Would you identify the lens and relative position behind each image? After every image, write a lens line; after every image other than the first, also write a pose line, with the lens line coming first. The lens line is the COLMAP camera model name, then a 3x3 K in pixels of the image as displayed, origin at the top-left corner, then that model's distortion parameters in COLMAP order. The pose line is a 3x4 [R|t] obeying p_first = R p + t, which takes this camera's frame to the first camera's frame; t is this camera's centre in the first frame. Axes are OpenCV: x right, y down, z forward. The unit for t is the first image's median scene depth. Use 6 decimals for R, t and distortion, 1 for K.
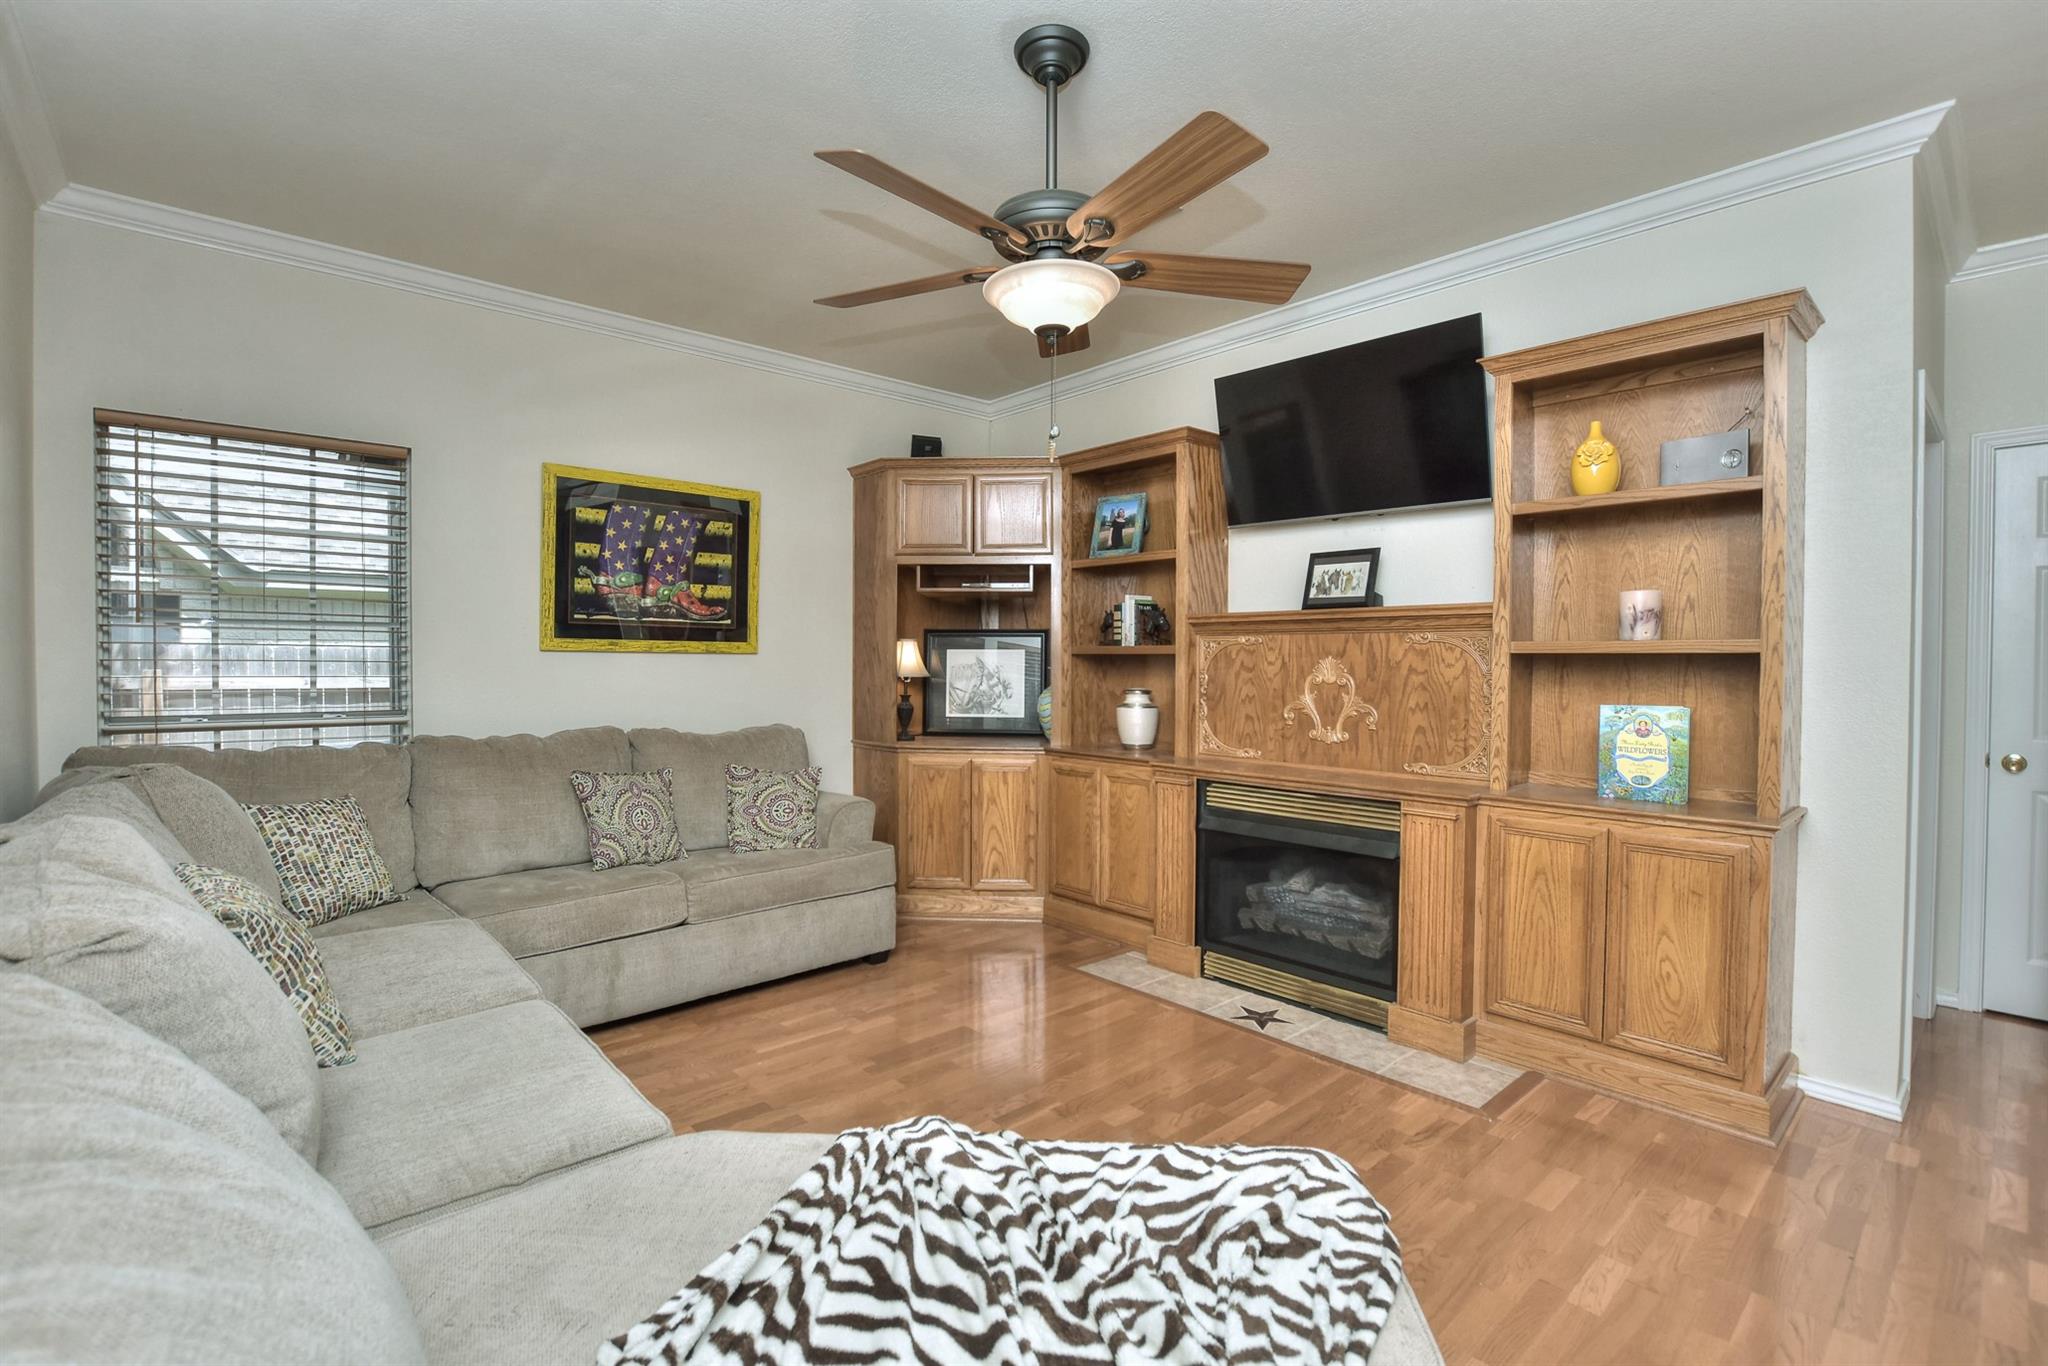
lens RADIAL K [[926.6, 0, 1028.0], [0, 926.6, 675.7], [0, 0, 1]] dist [-0.024328, 0.003322]
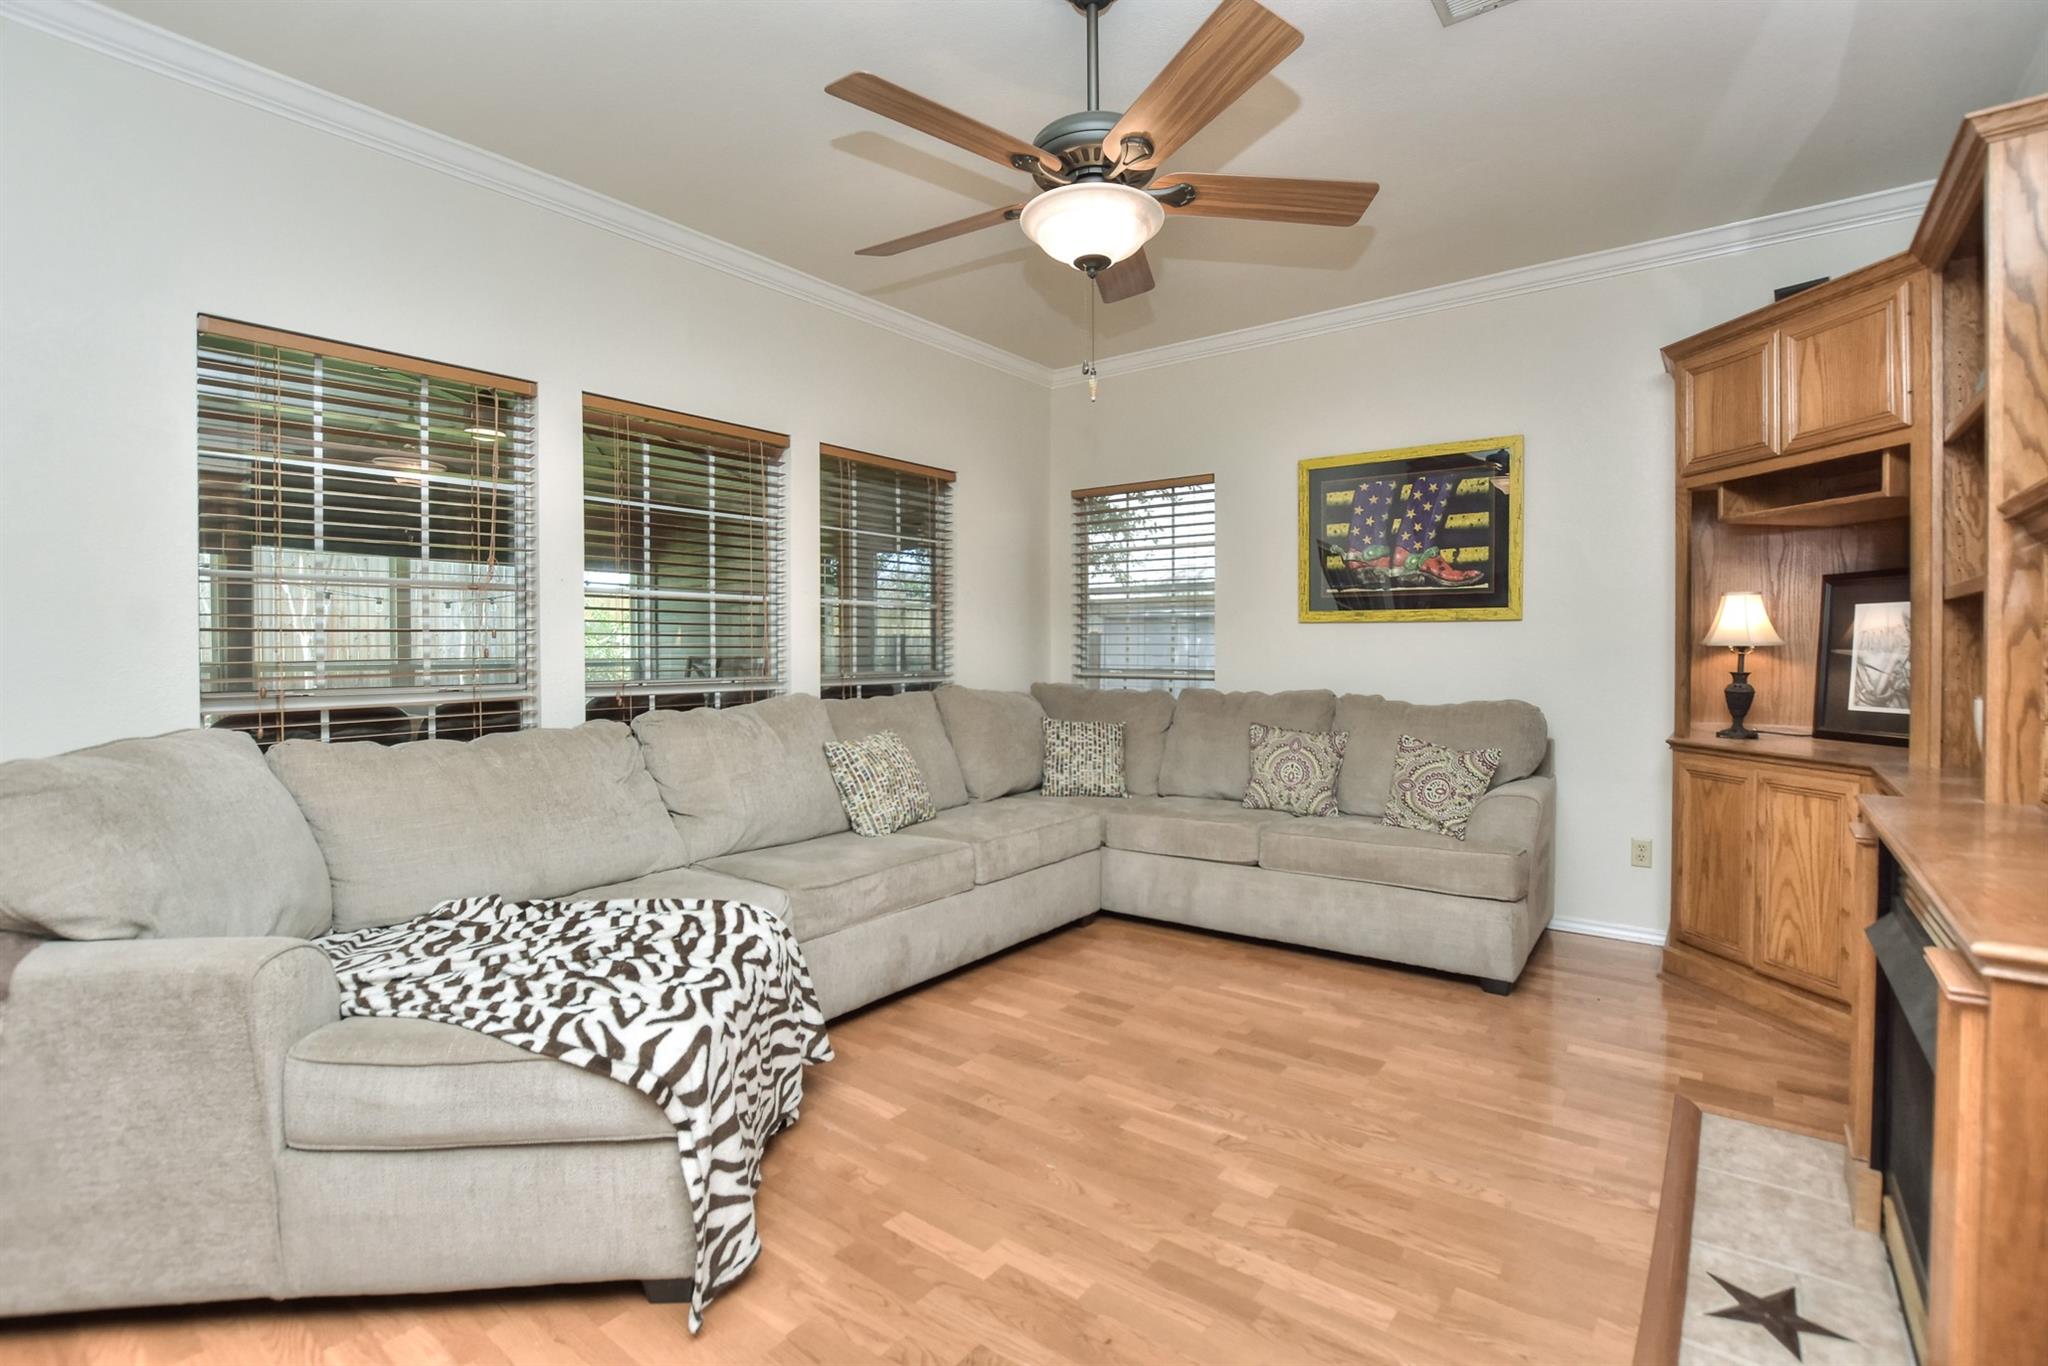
lens RADIAL K [[926.6, 0, 1017.5], [0, 926.6, 665.0], [0, 0, 1]] dist [-0.024328, 0.003322]
pose [[0.190644, 0.016277, -0.981524, 0.515456], [-0.010278, 0.999841, 0.014585, 0.012320], [0.981605, 0.007308, 0.190781, 0.397199]]
